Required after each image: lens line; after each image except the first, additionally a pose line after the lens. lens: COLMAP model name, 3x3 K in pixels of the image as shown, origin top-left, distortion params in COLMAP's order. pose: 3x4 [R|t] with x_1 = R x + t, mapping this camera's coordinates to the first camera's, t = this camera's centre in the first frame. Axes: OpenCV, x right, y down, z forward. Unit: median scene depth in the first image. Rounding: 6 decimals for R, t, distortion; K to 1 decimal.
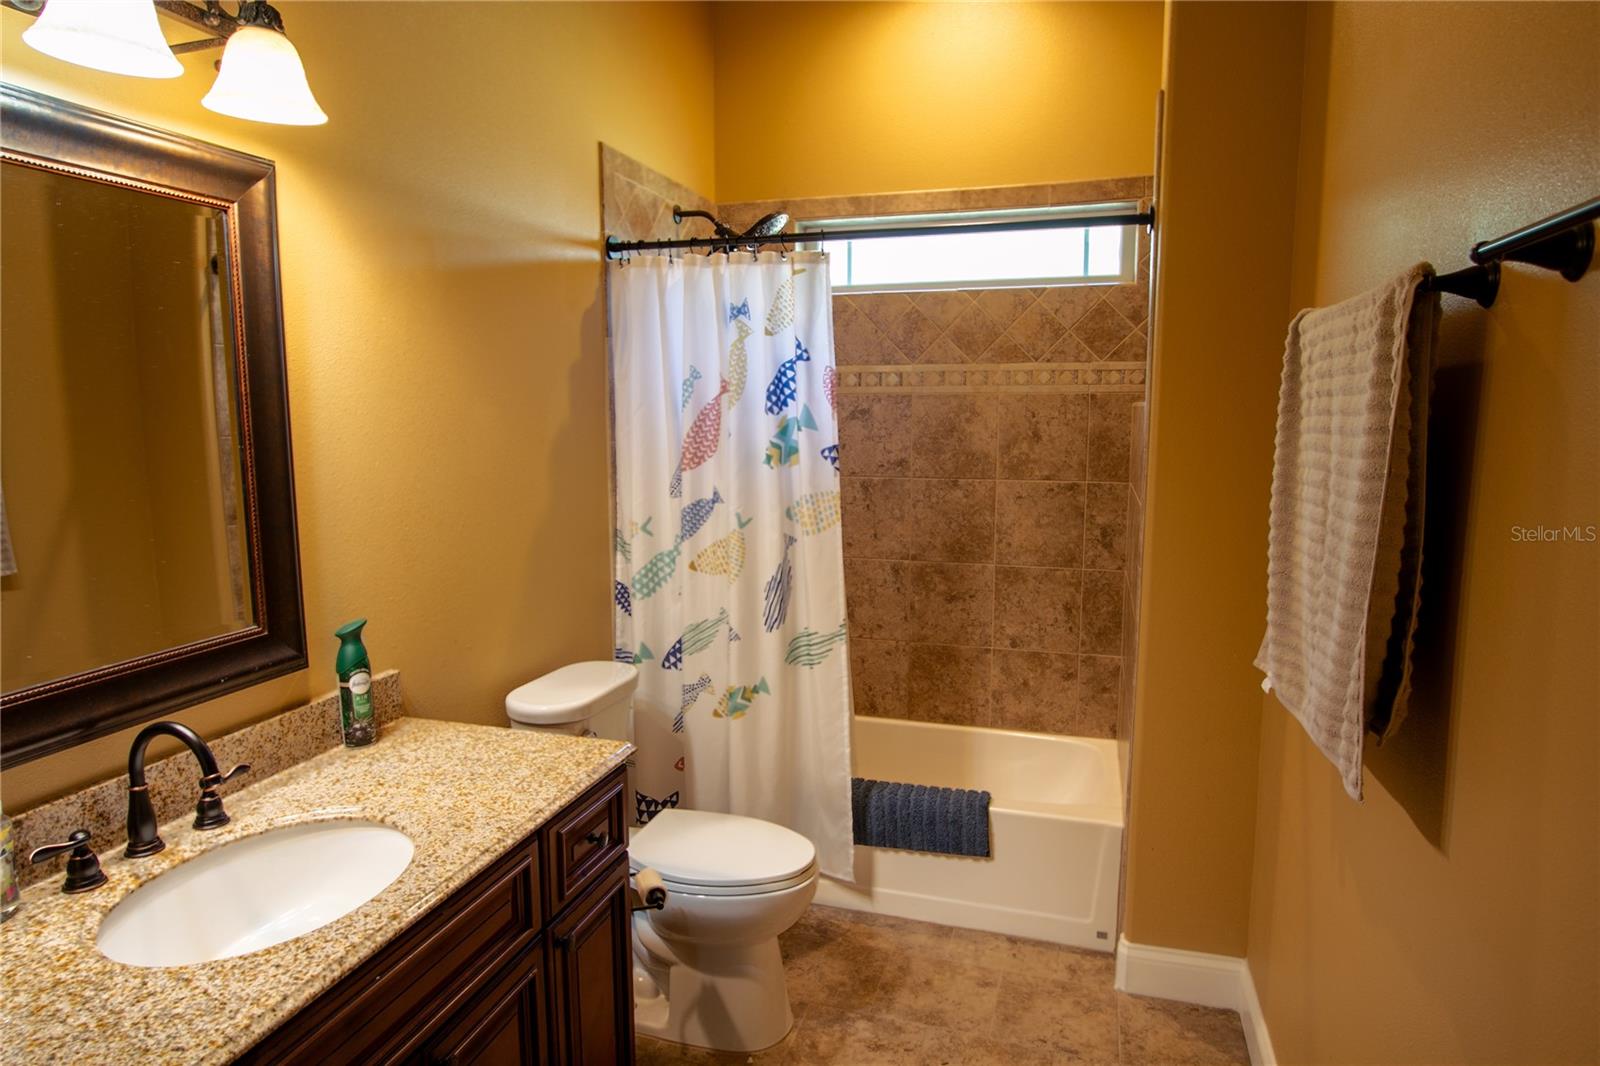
lens RADIAL K [[949.0, 0, 789.7], [0, 949.0, 529.5], [0, 0, 1]] dist [-0.025210, 0.011858]
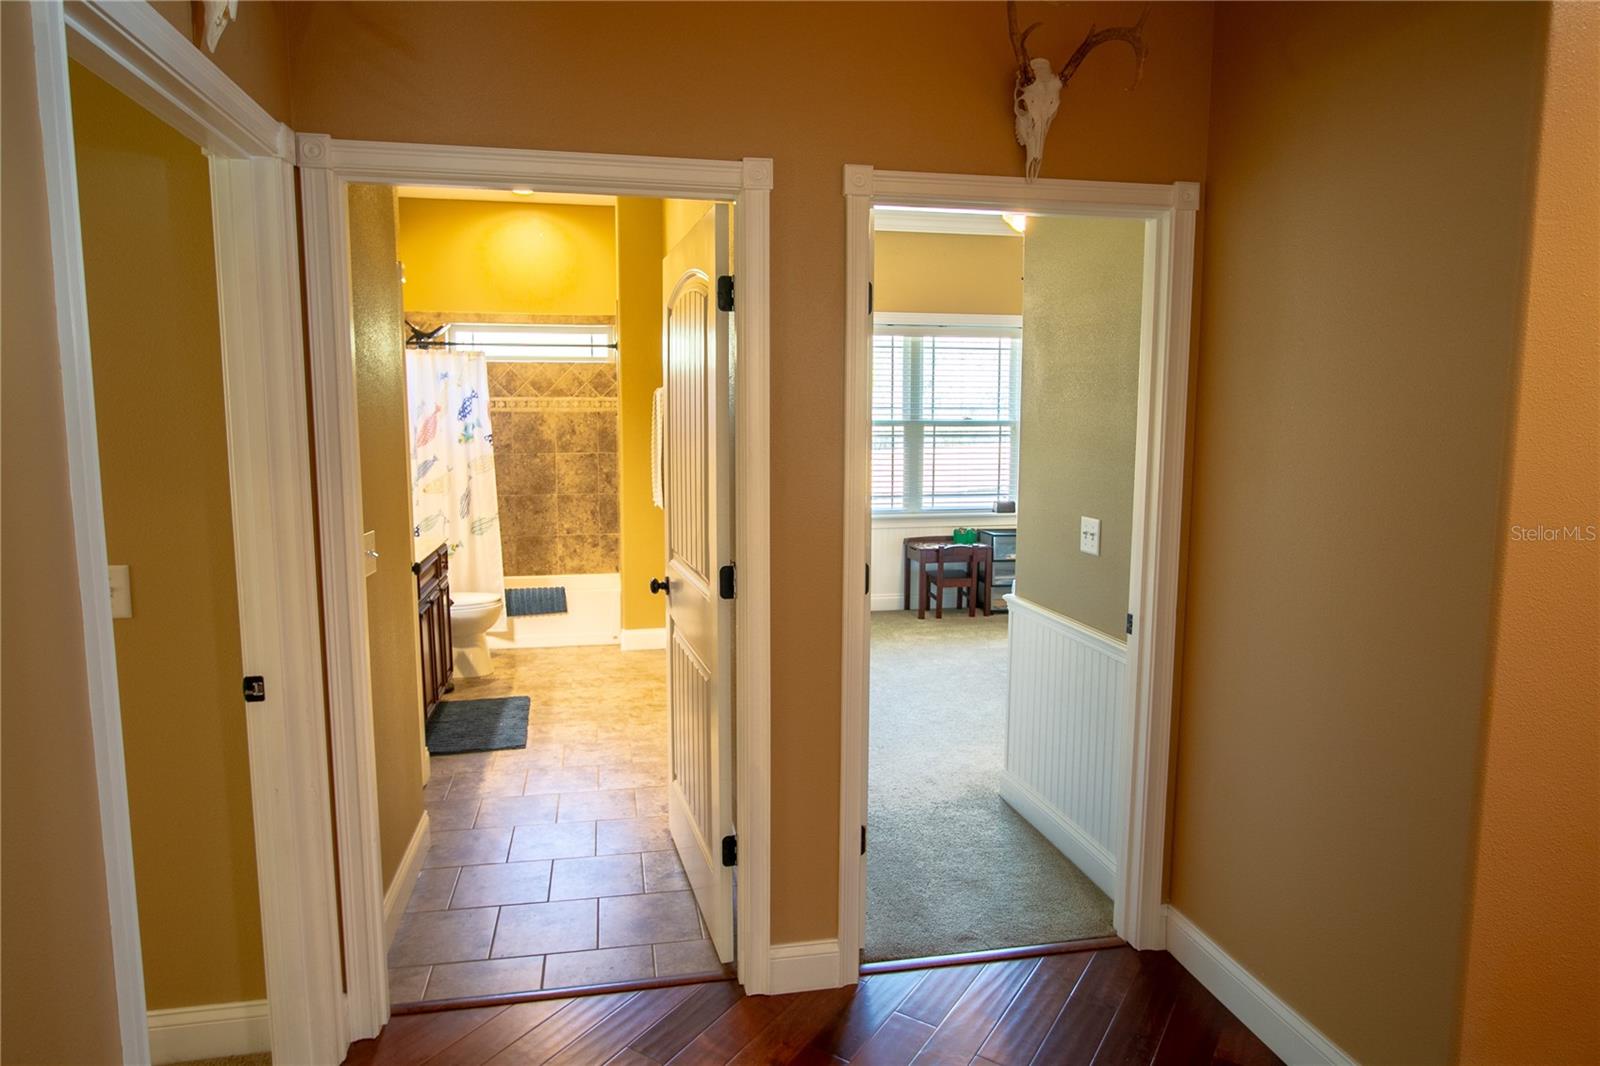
lens RADIAL K [[954.9, 0, 786.5], [0, 954.9, 529.9], [0, 0, 1]] dist [-0.027399, 0.021732]
pose [[0.878802, -0.052872, 0.474248, -0.412316], [0.059290, 0.998240, 0.001423, 0.174641], [-0.473489, 0.026868, 0.880390, -1.315891]]
